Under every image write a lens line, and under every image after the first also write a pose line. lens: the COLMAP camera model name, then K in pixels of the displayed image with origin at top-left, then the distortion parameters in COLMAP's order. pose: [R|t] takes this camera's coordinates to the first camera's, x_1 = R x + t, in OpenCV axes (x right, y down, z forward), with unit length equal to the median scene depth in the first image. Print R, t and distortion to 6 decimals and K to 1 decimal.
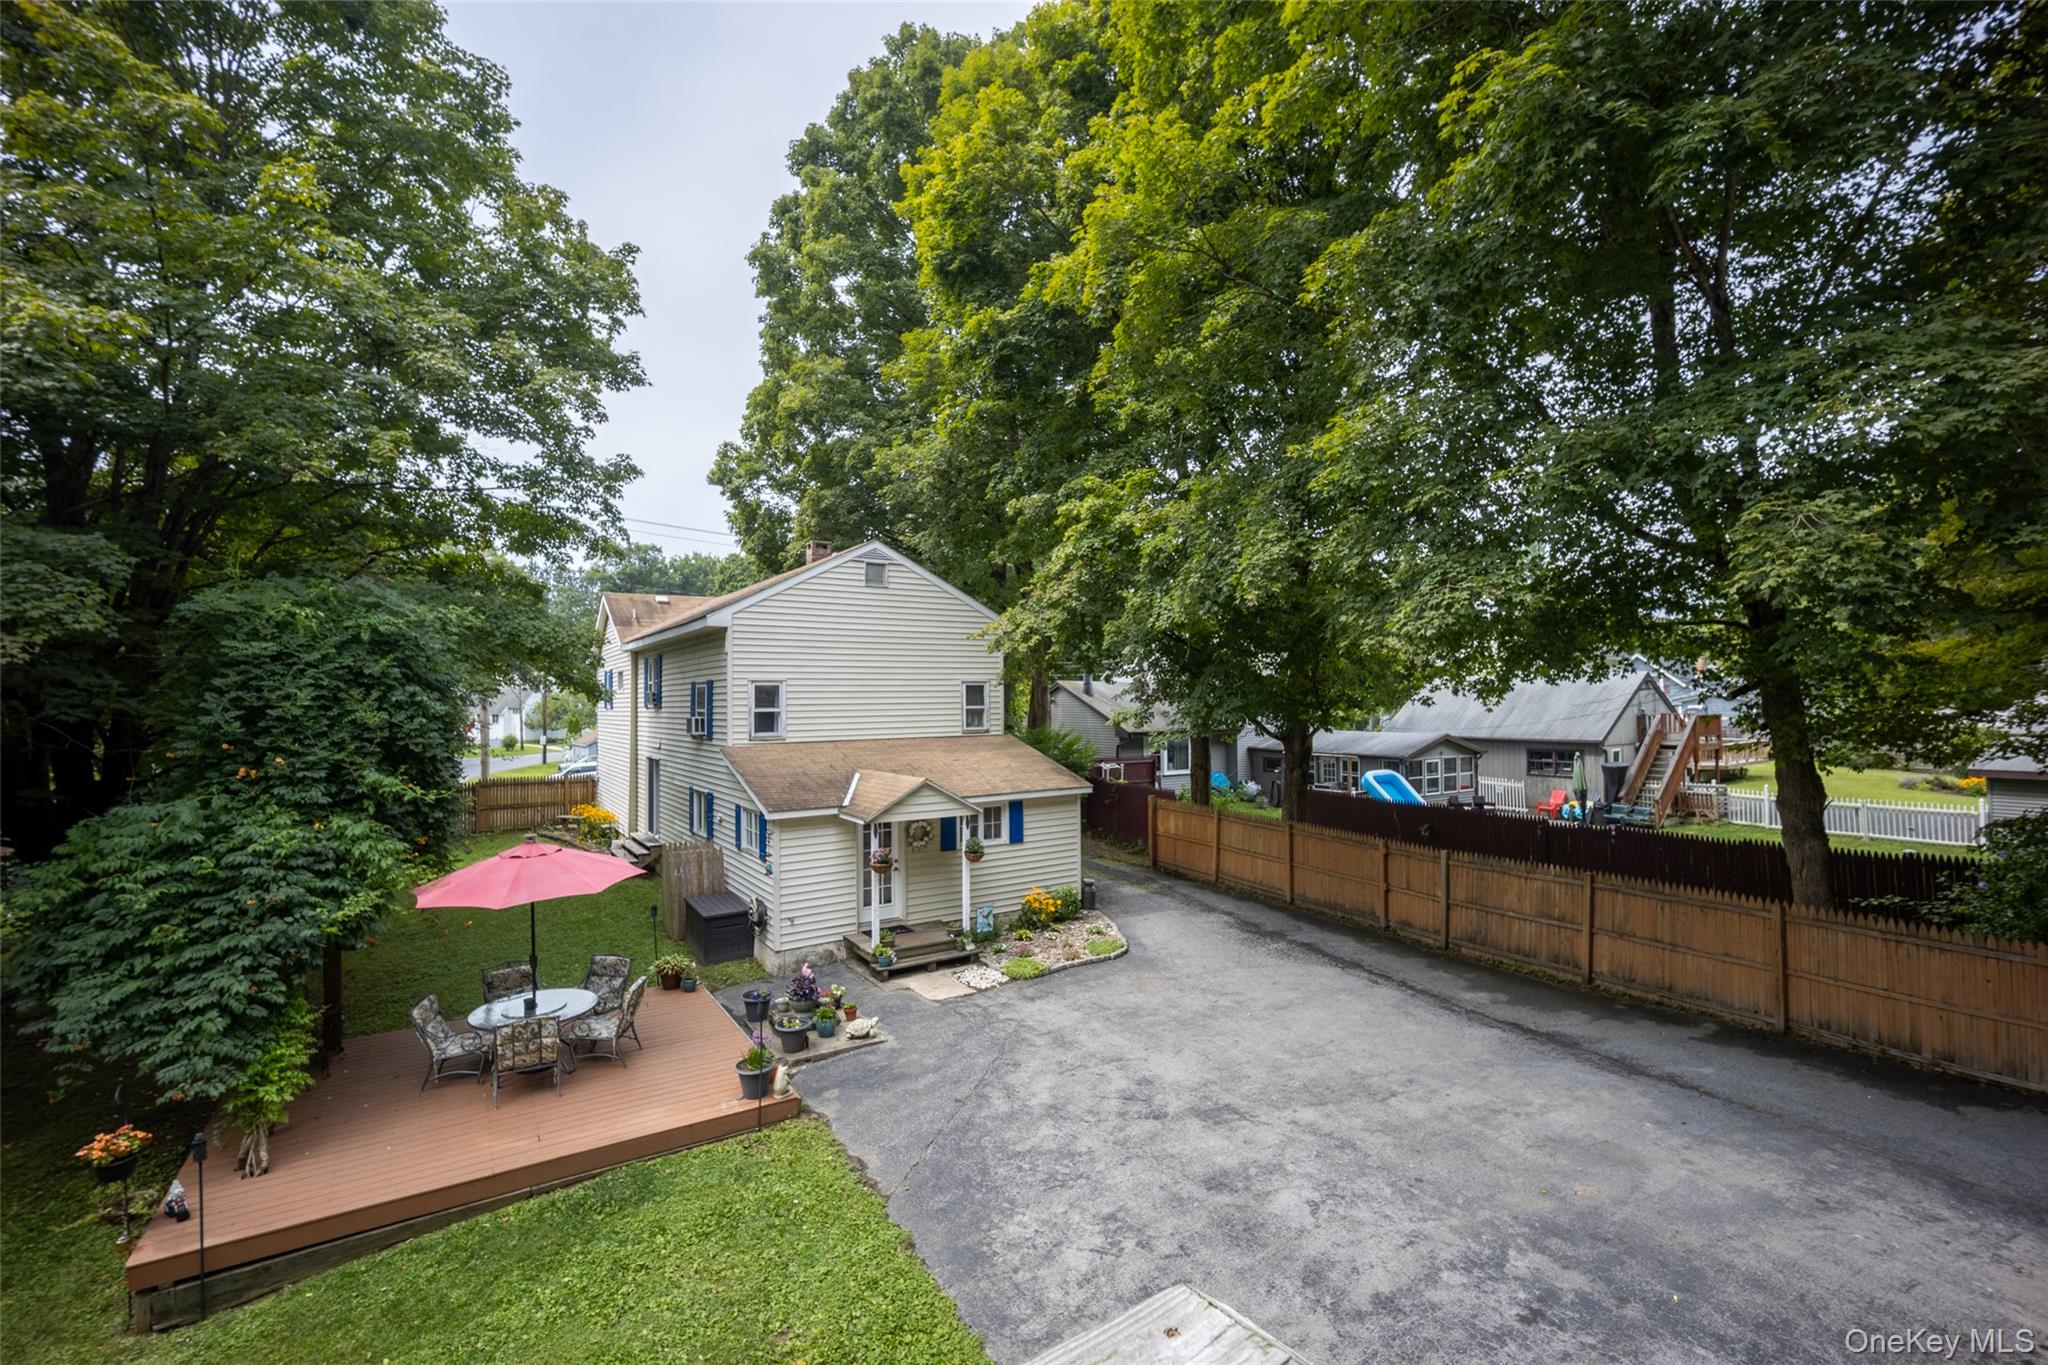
lens RADIAL K [[888.0, 0, 1024.0], [0, 888.0, 682.5], [0, 0, 1]] dist [-0.016887, 0.000041]
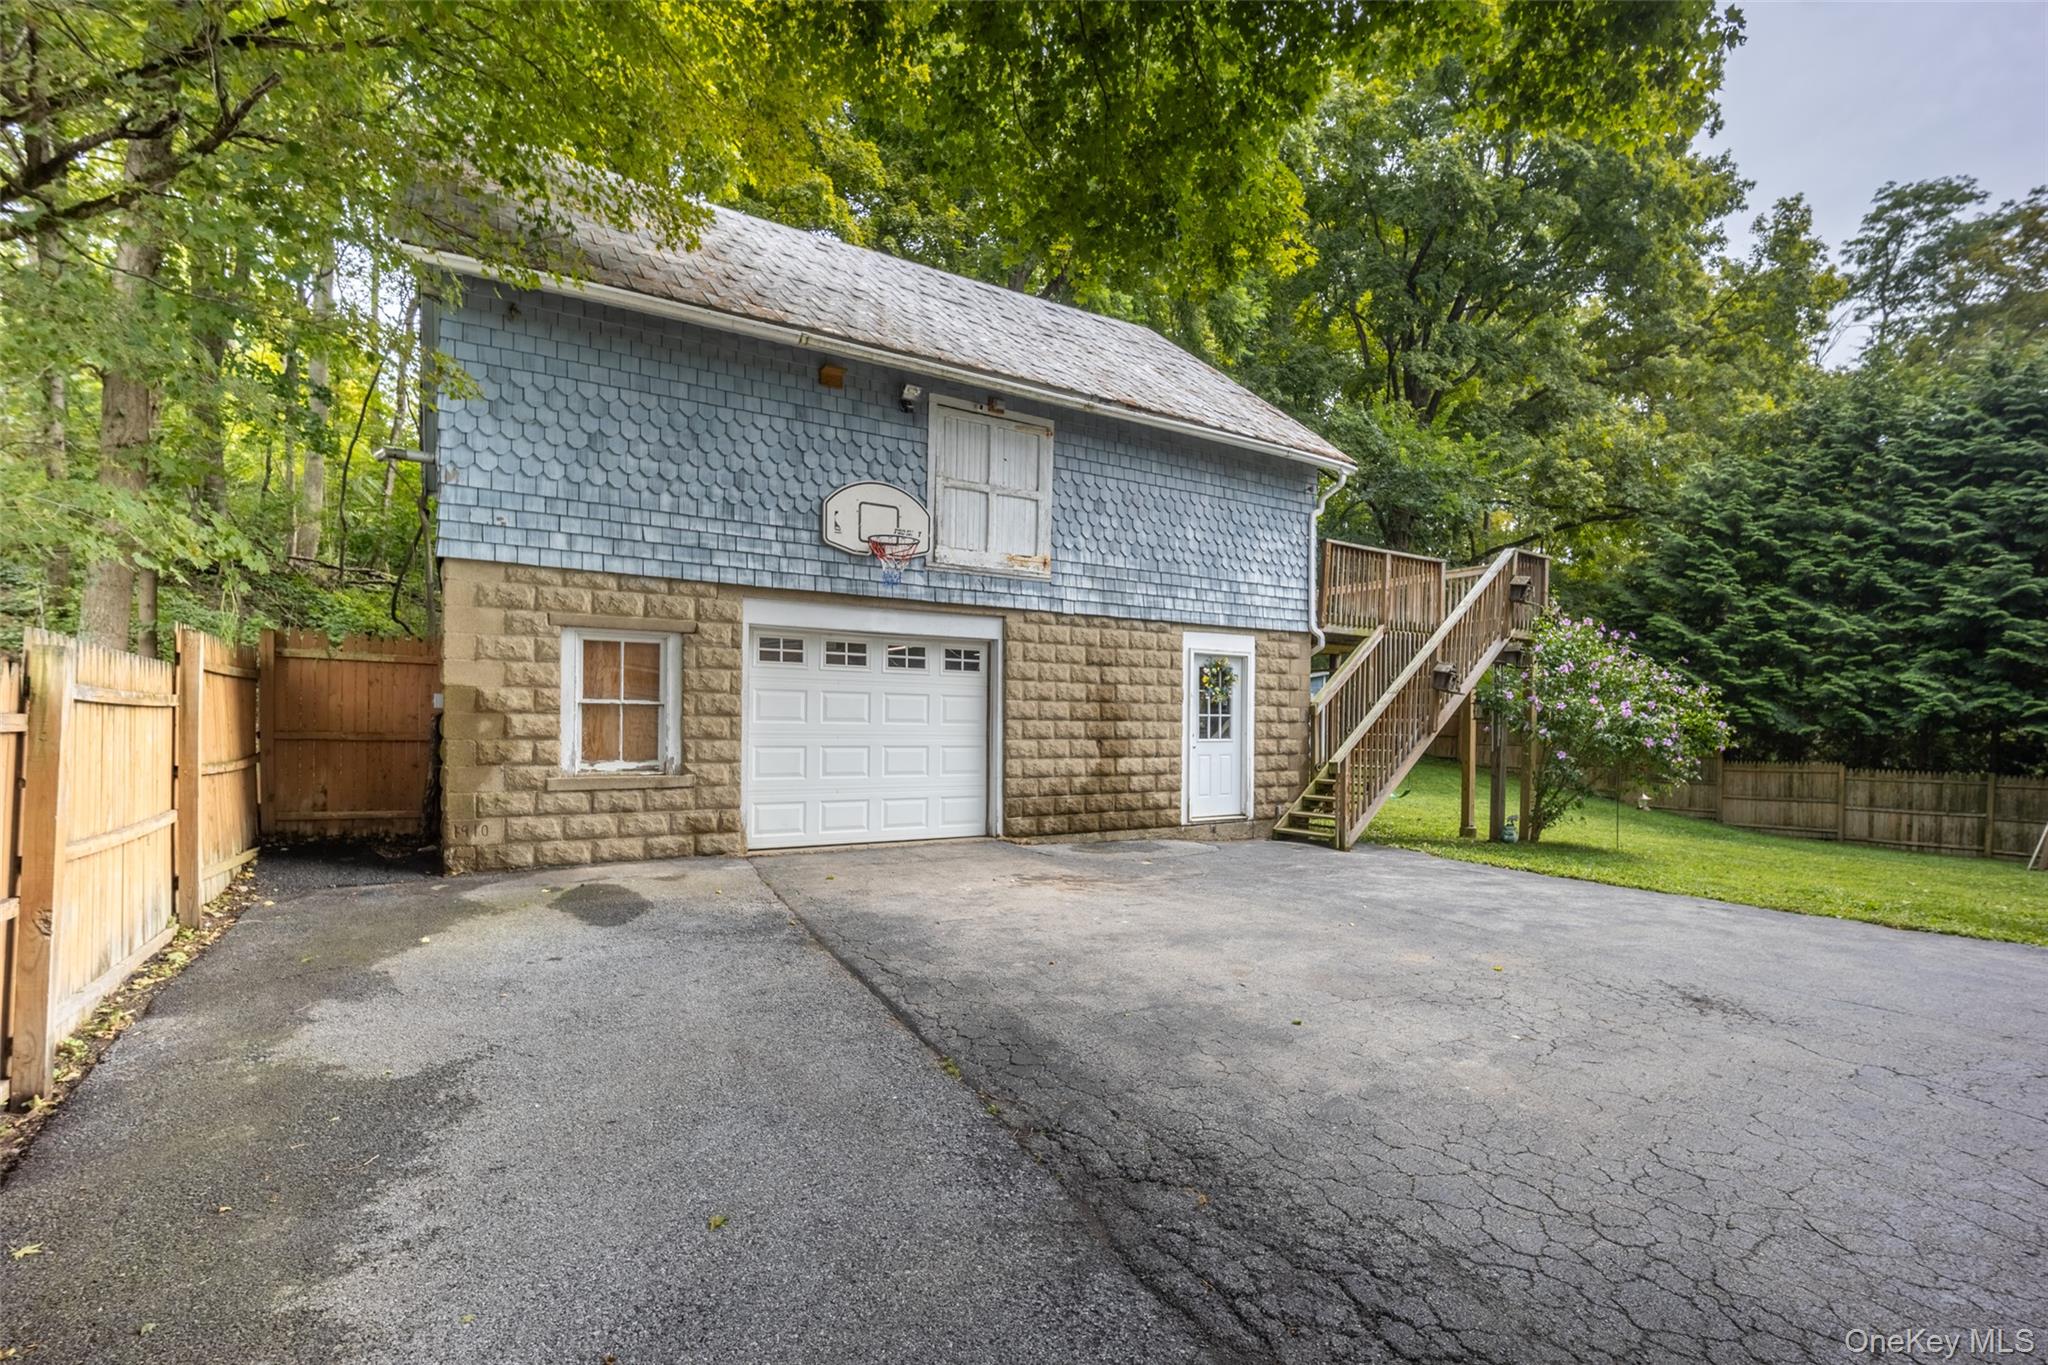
lens RADIAL K [[909.5, 0, 1029.0], [0, 909.5, 732.9], [0, 0, 1]] dist [-0.007642, 0.000138]
pose [[-0.999216, 0.008183, -0.038724, 0.502547], [0.008493, 0.999933, -0.007832, 0.208950], [0.038658, -0.008155, -0.999219, 0.876424]]
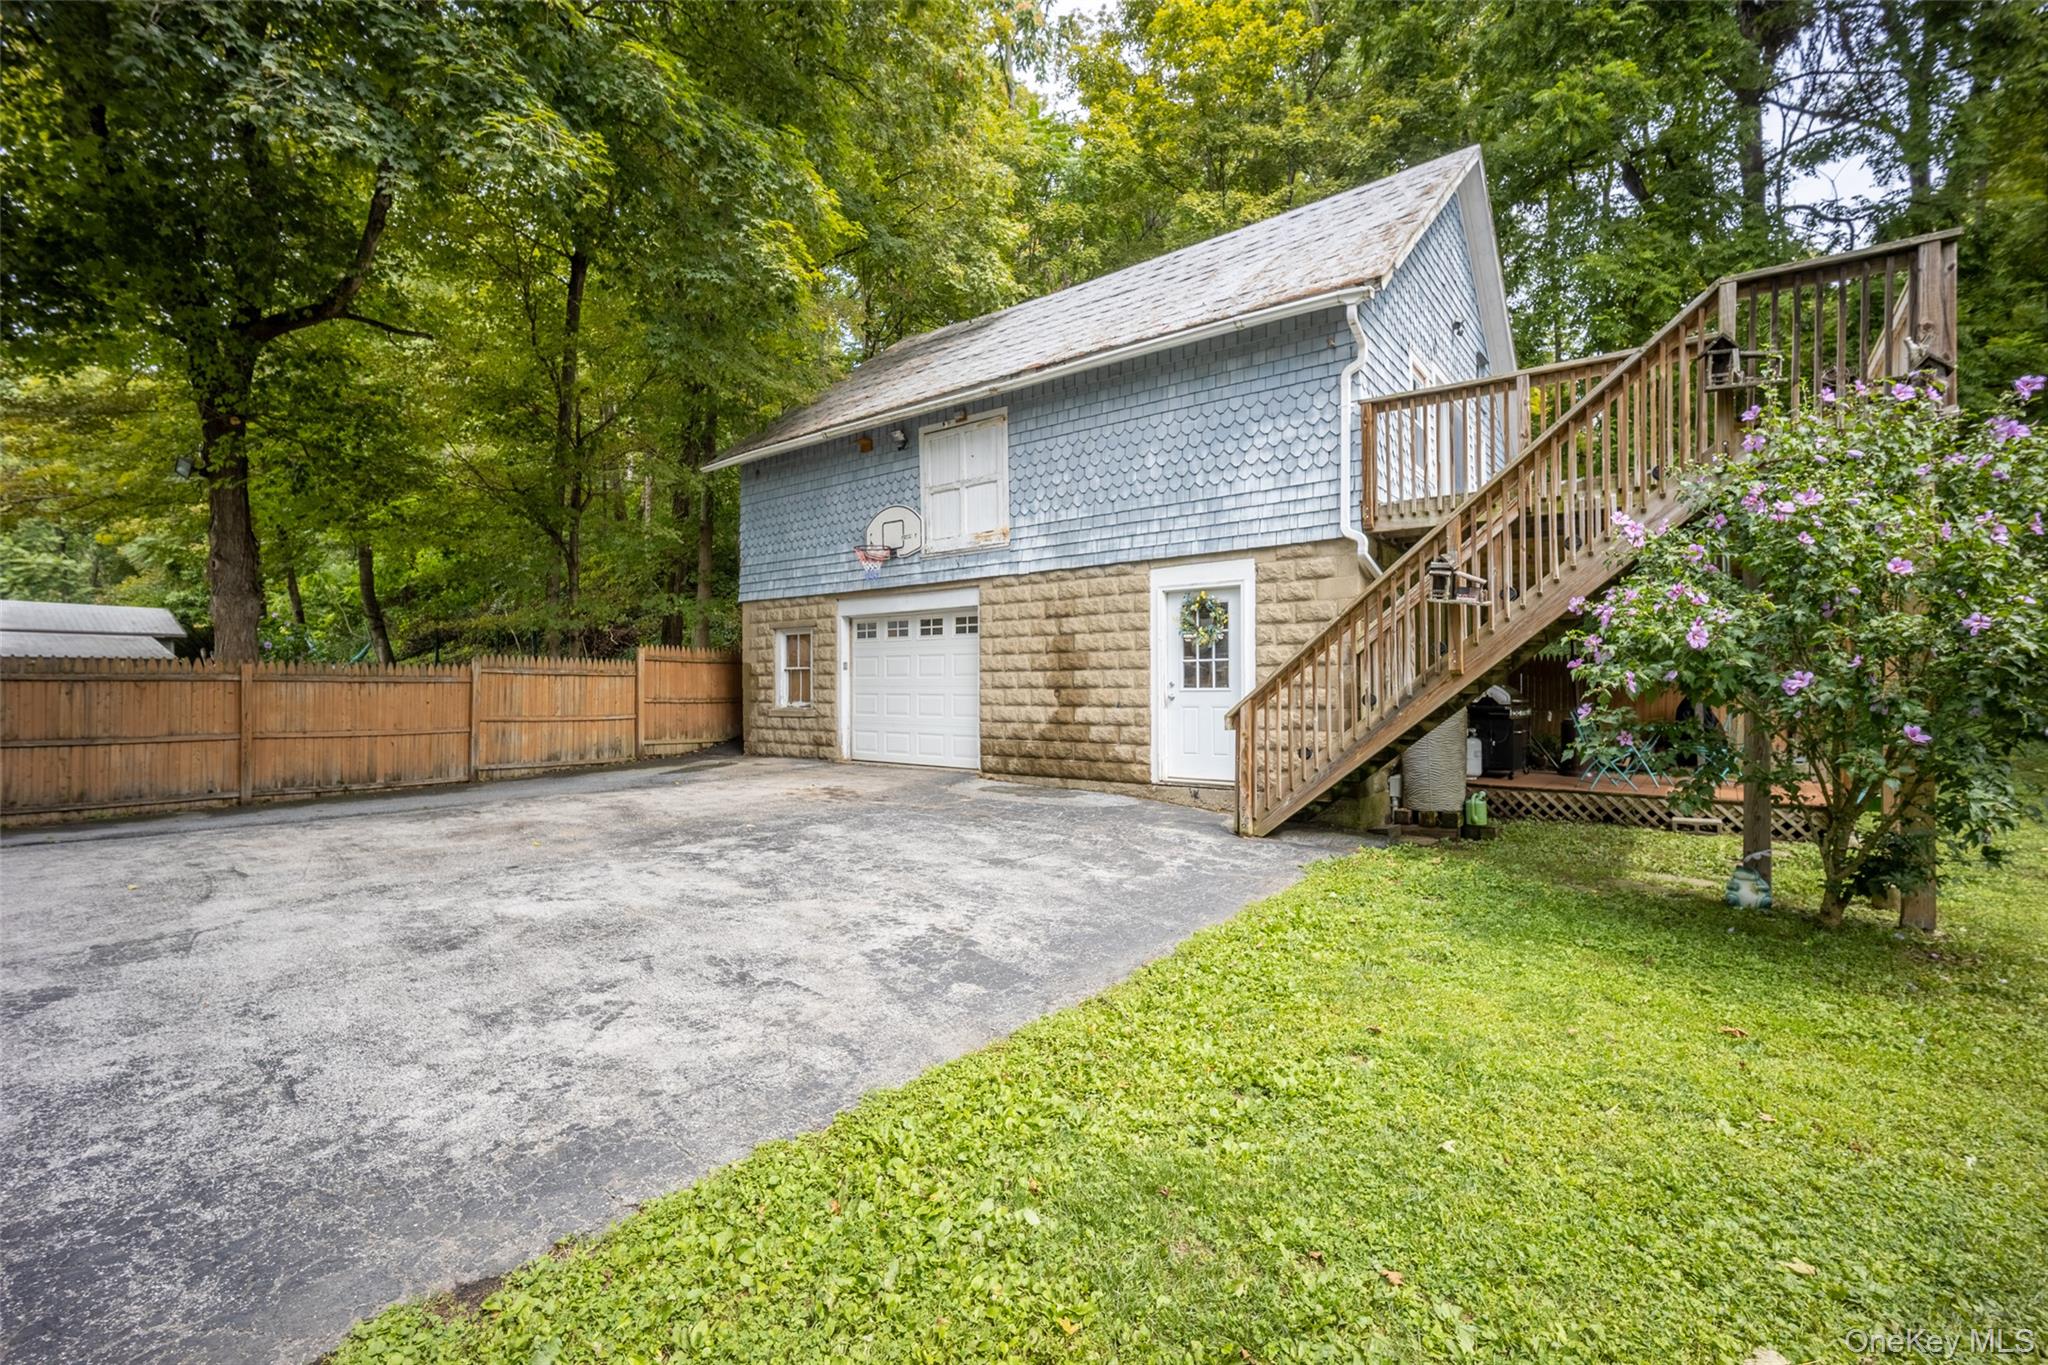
lens RADIAL K [[886.8, 0, 1024.0], [0, 886.8, 682.5], [0, 0, 1]] dist [-0.008352, 0.000703]
pose [[-0.386672, 0.025760, 0.921857, -0.226627], [-0.008806, 0.999461, -0.031623, 0.226717], [-0.922175, -0.020345, -0.386237, 0.474341]]
